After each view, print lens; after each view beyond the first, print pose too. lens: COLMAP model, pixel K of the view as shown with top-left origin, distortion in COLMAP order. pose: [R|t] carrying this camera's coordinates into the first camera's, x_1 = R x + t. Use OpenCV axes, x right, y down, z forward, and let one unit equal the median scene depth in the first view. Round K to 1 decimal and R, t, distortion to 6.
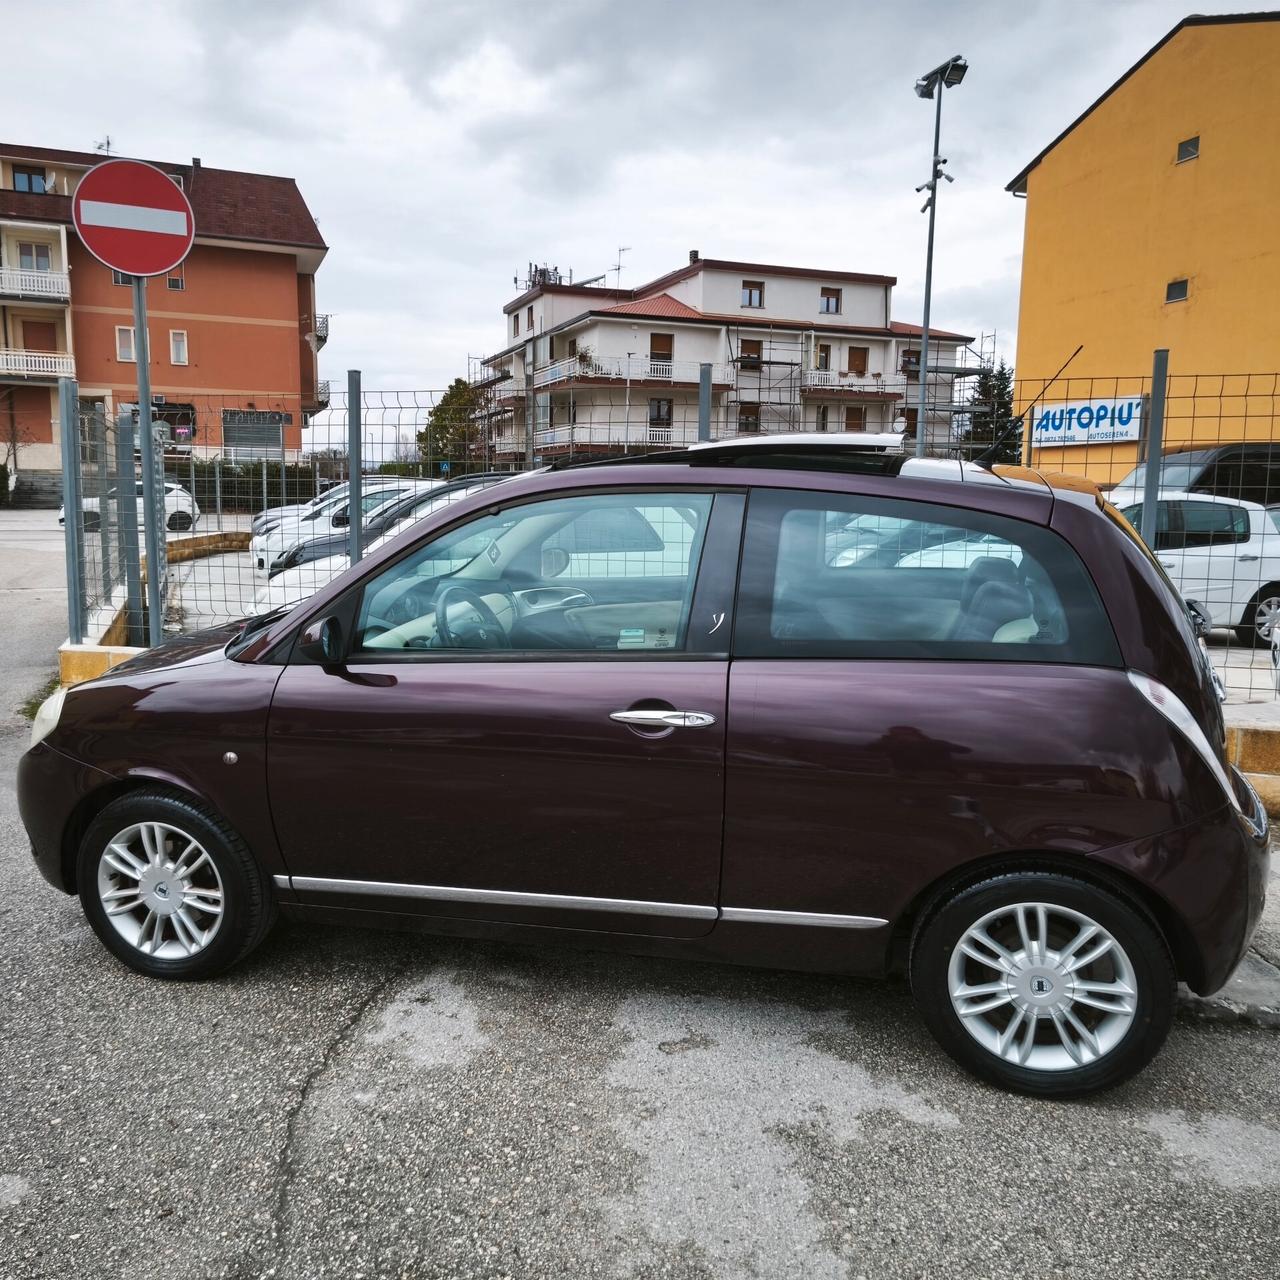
lens RADIAL K [[1117.8, 0, 635.9], [0, 1117.8, 637.2], [0, 0, 1]] dist [0.080950, -0.067832]
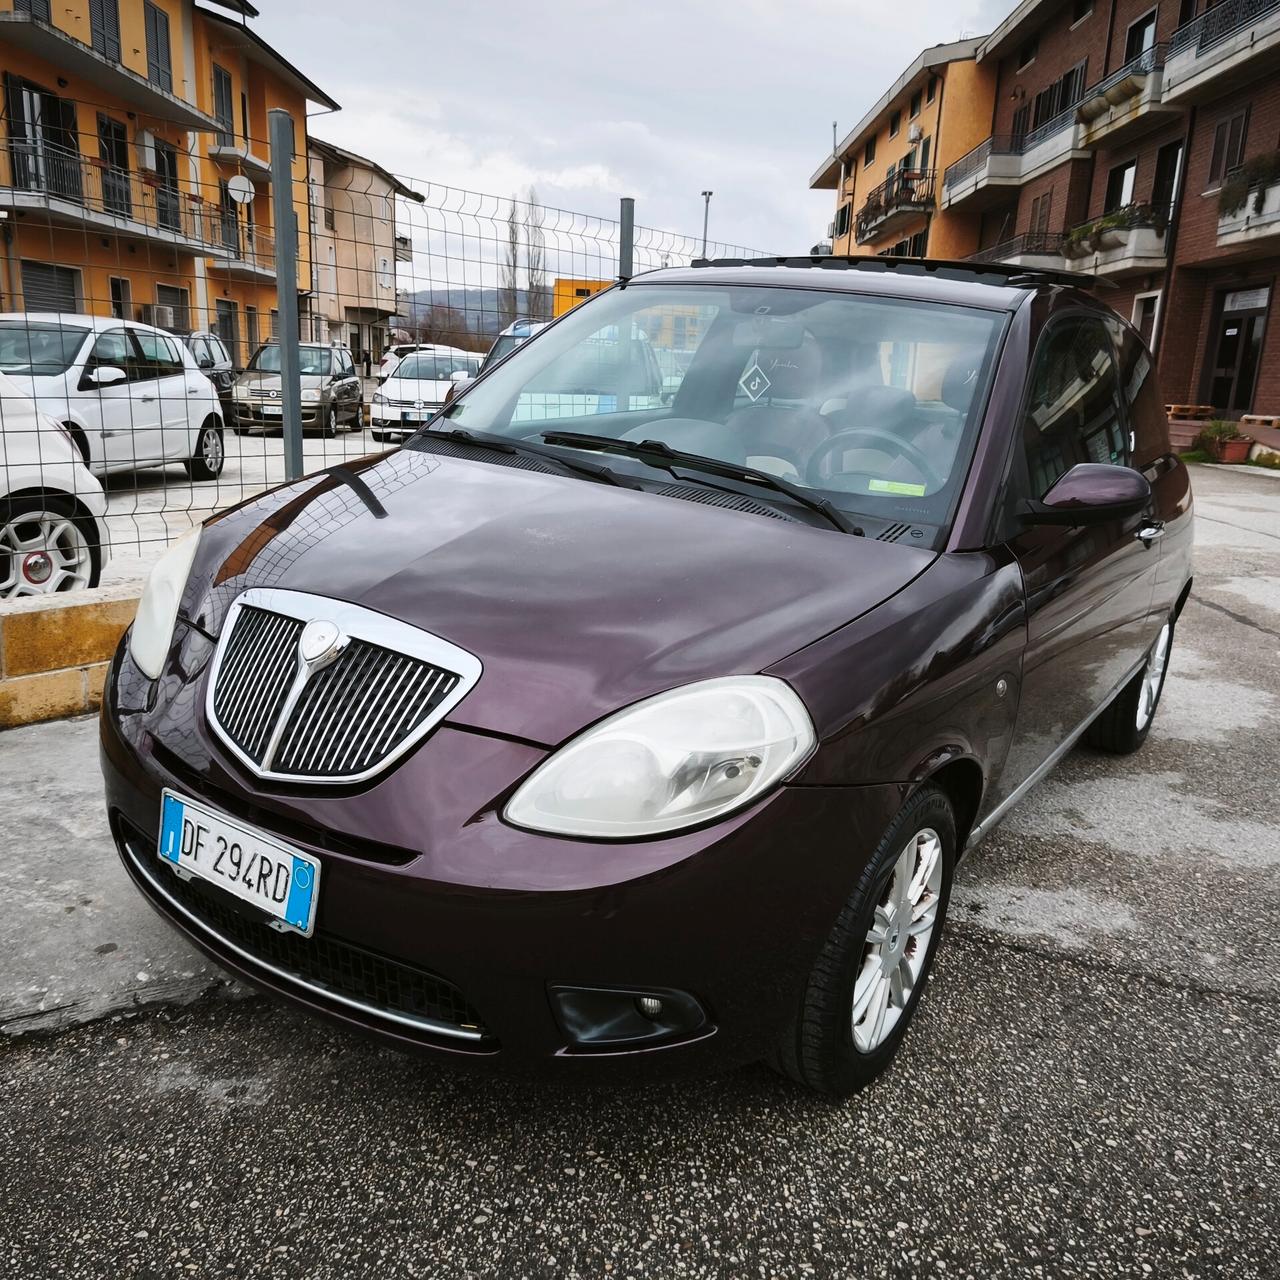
lens RADIAL K [[1117.8, 0, 629.7], [0, 1117.8, 646.7], [0, 0, 1]] dist [0.080950, -0.067832]
pose [[0.333253, -0.223037, 0.916077, -0.119982], [0.083185, 0.974784, 0.207068, -0.009068], [-0.939161, 0.007198, 0.343403, 0.110360]]
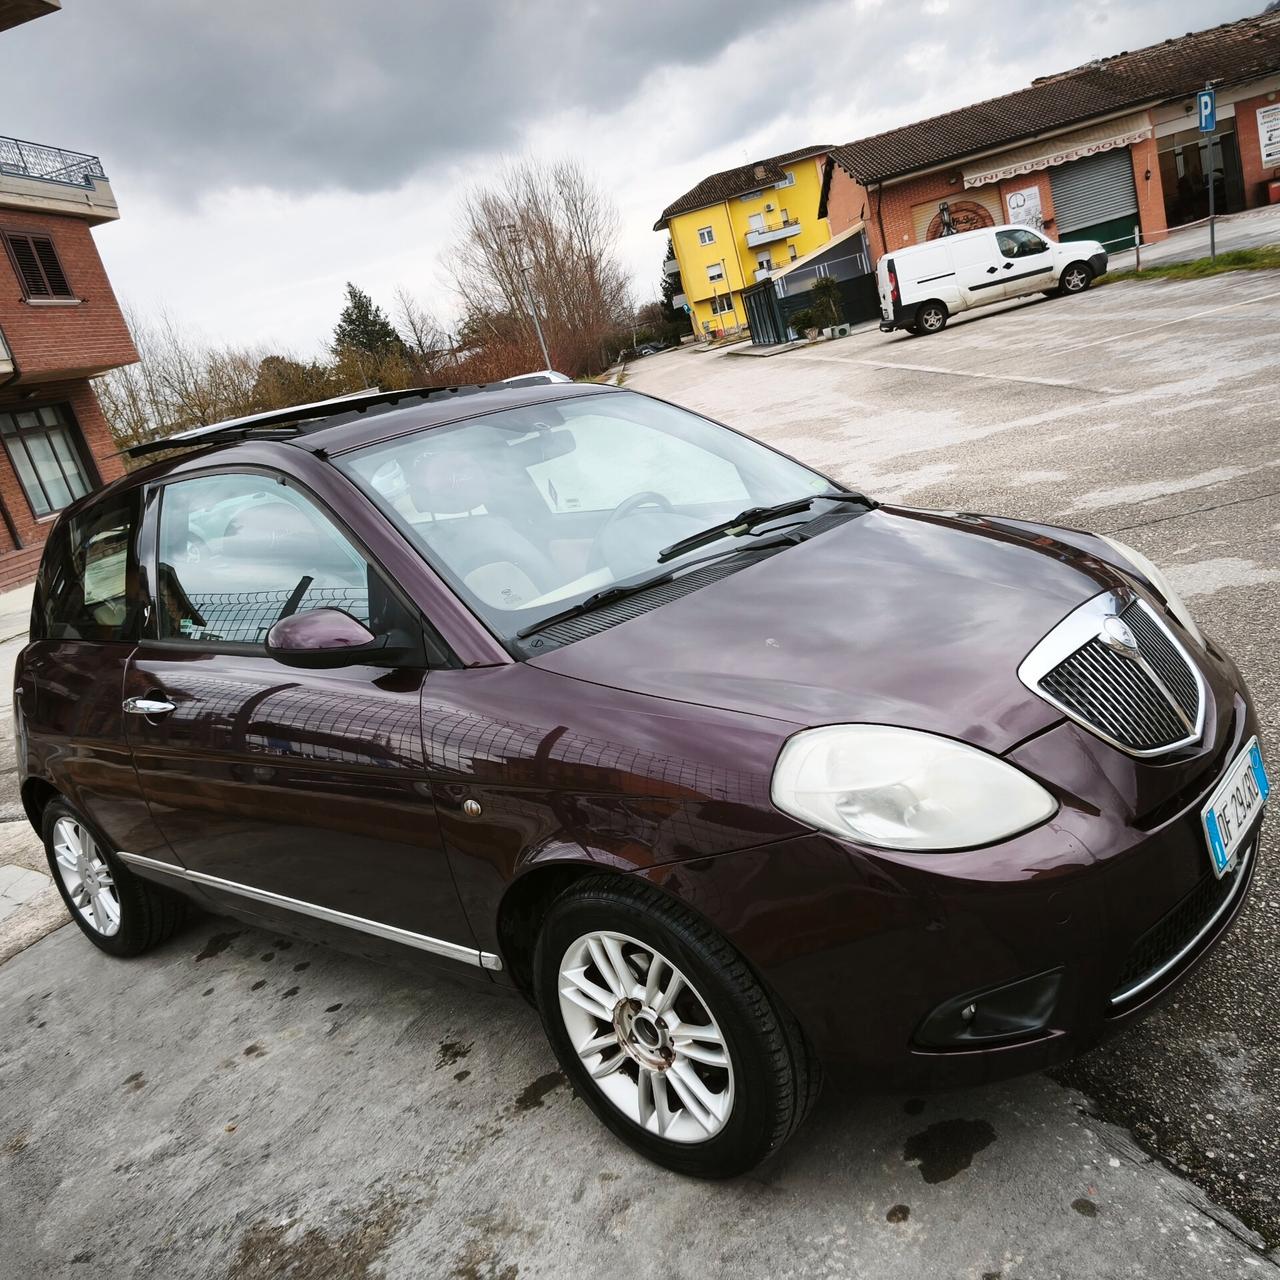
lens RADIAL K [[1117.8, 0, 641.7], [0, 1117.8, 630.1], [0, 0, 1]] dist [0.080950, -0.067832]
pose [[-0.881254, 0.108134, 0.460107, -0.072252], [0.295993, 0.885208, 0.358880, -0.034617], [-0.368484, 0.452453, -0.812100, 0.224352]]
